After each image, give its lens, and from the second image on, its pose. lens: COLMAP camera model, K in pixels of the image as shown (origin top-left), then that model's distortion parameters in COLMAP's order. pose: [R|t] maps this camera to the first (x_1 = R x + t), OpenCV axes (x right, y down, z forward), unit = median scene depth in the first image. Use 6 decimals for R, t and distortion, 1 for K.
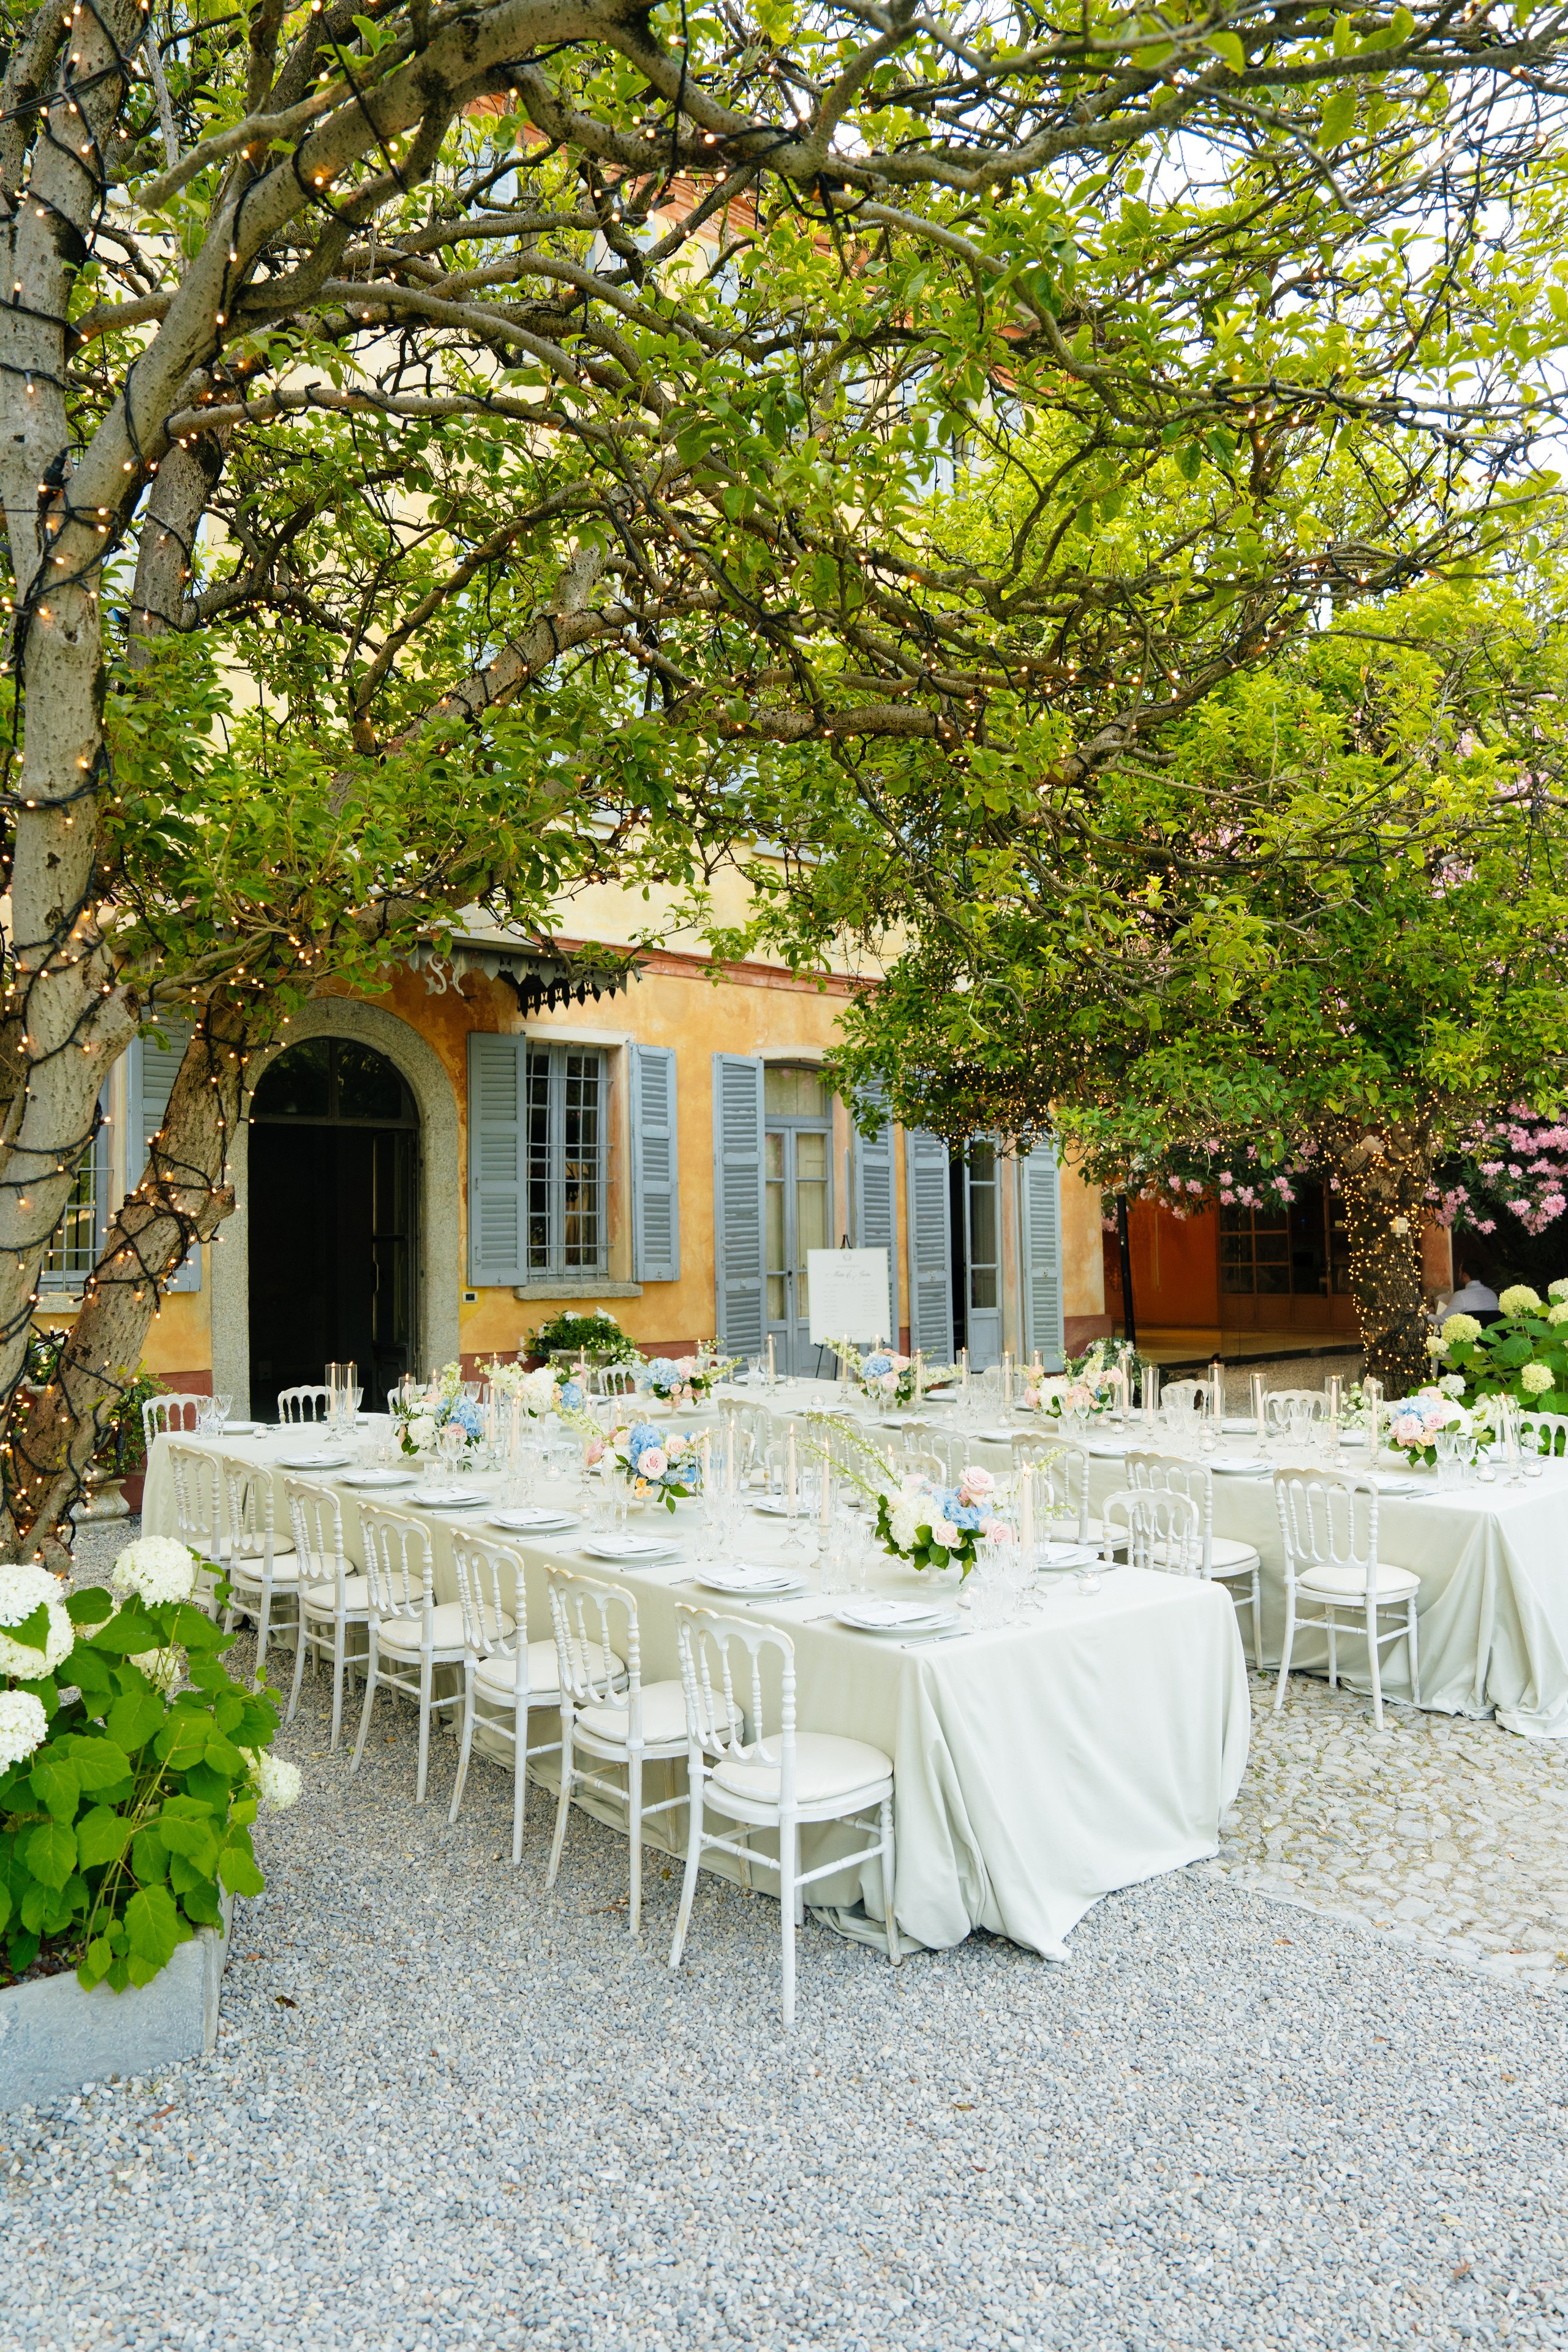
lens RADIAL K [[1620.0, 0, 784.0], [0, 1620.0, 1174.9], [0, 0, 1]] dist [0.006808, 0.000901]
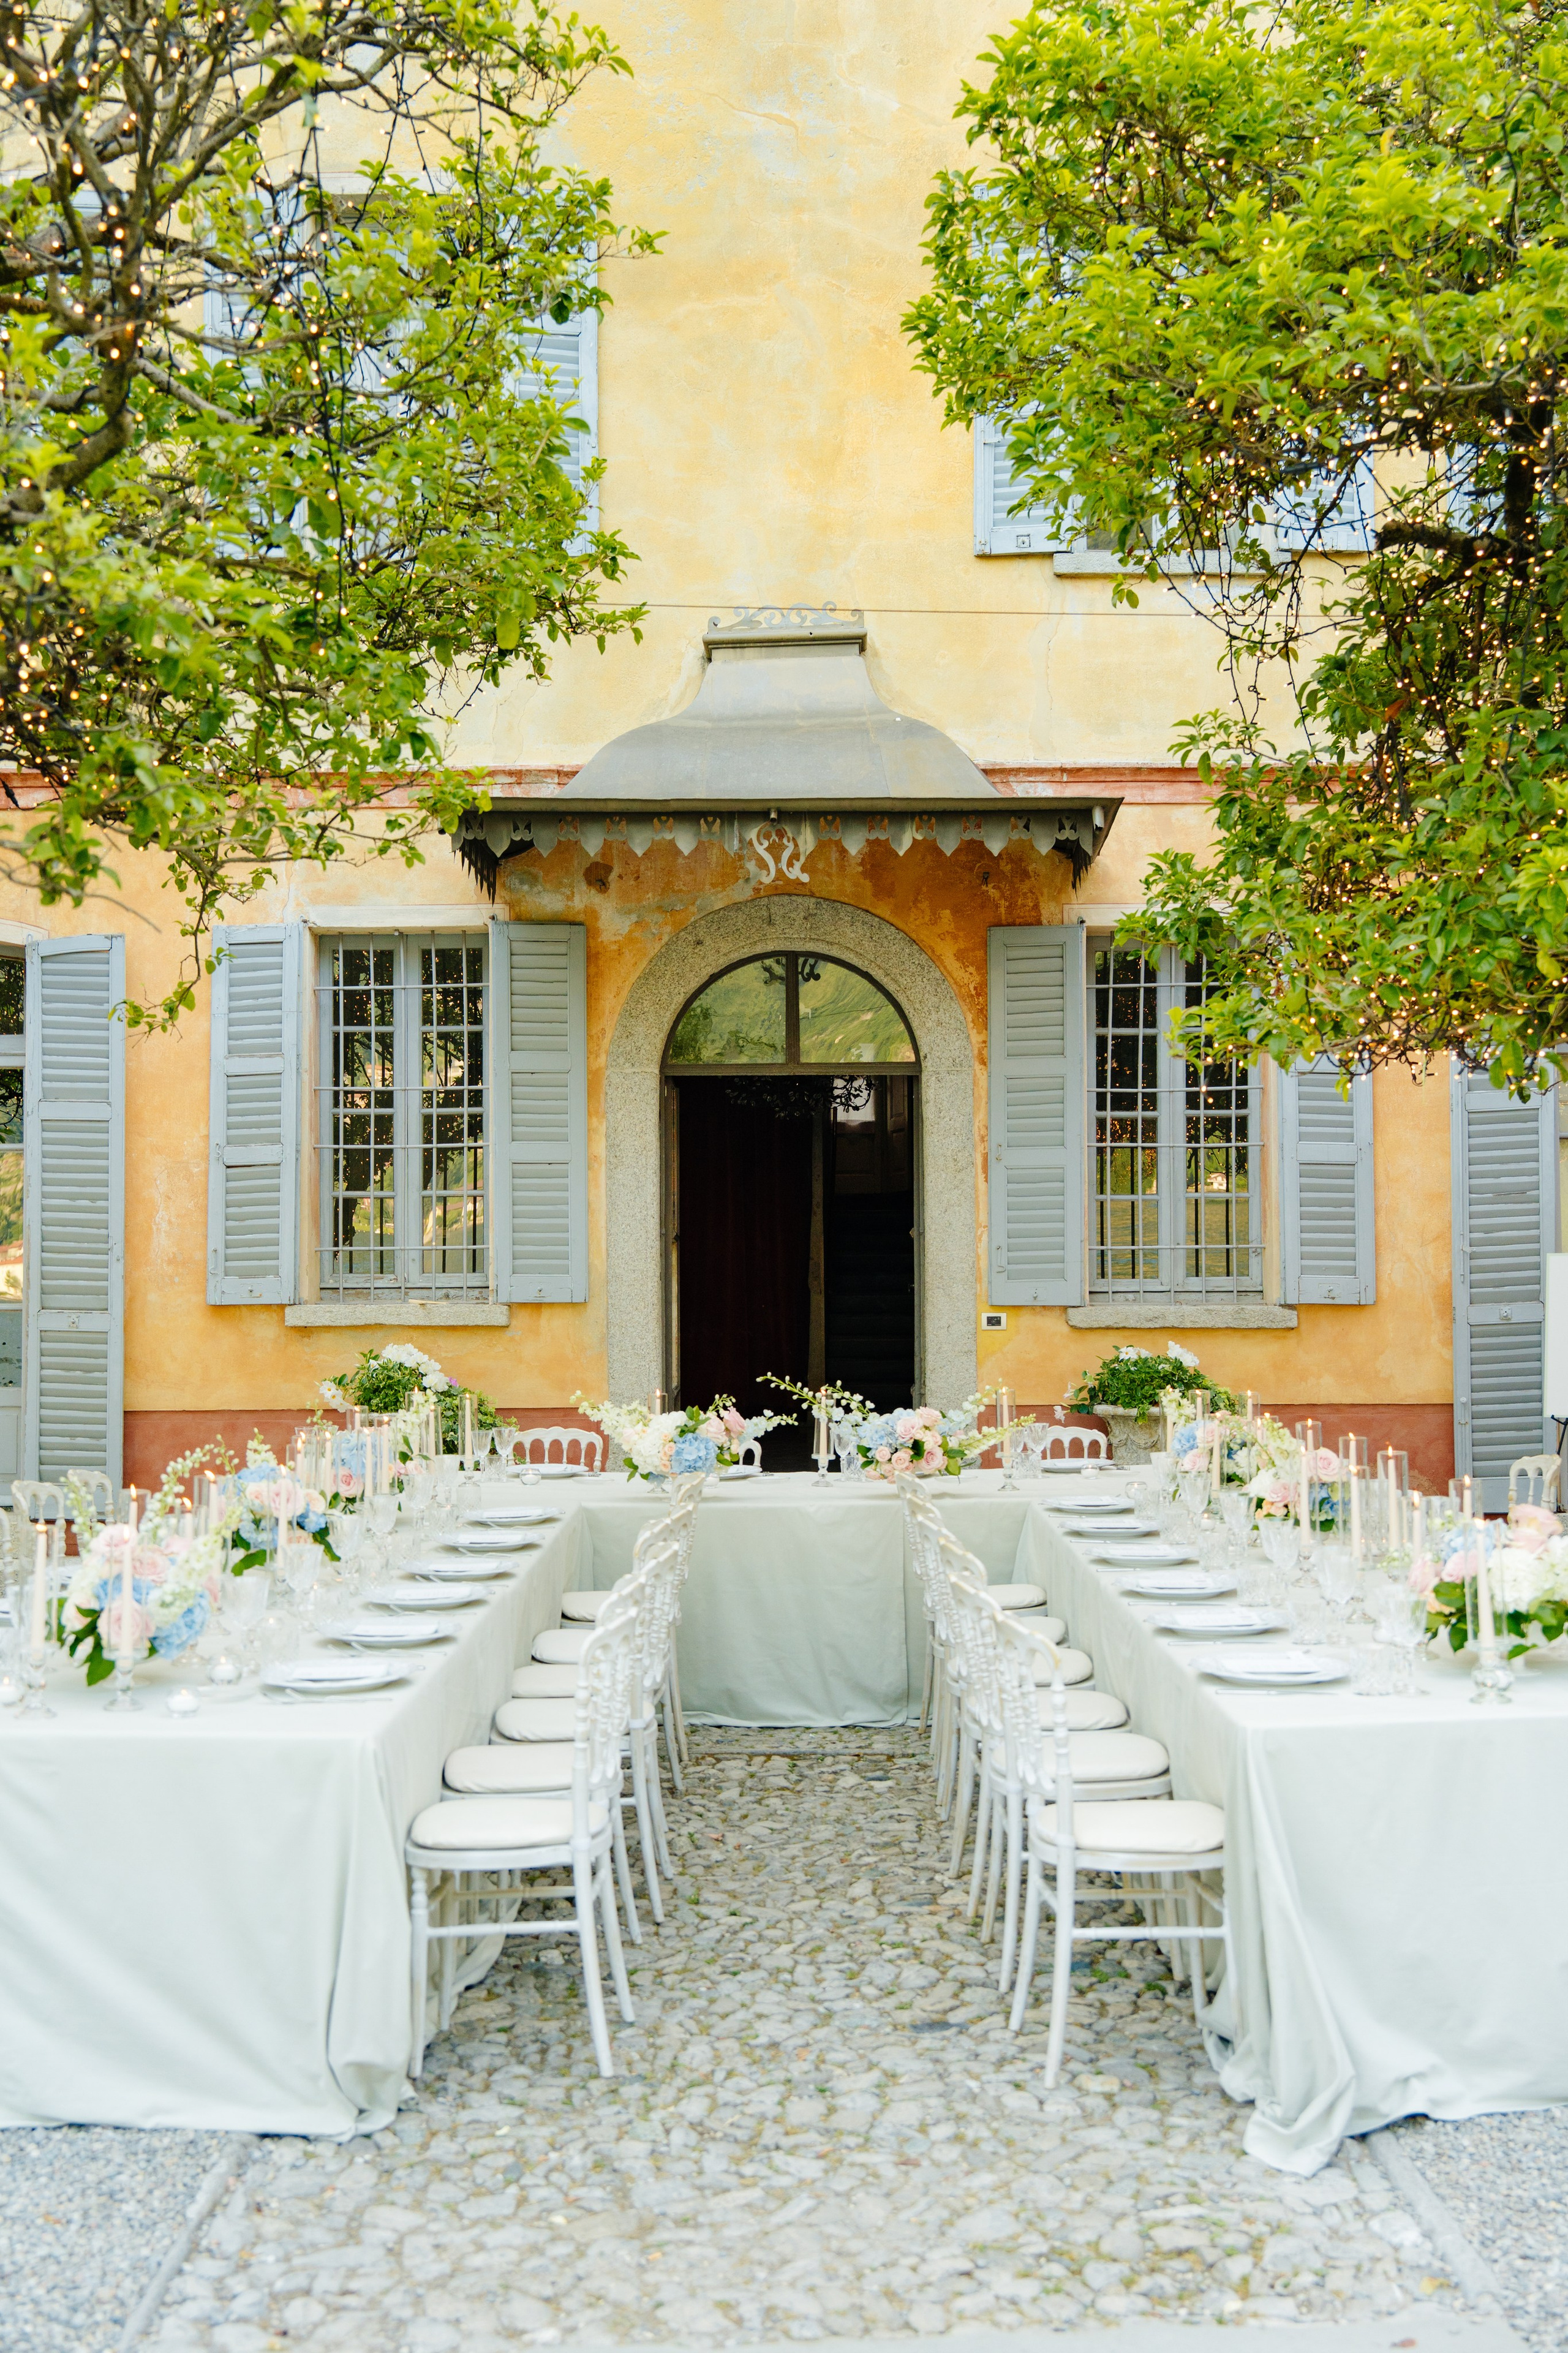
lens RADIAL K [[2577.7, 0, 783.4], [0, 2577.7, 1173.5], [0, 0, 1]] dist [-0.001483, 0.000000]
pose [[0.744981, -0.017661, -0.666852, 0.512668], [0.022833, 0.999739, -0.000969, 0.014881], [0.666695, -0.014504, 0.745189, 0.161388]]
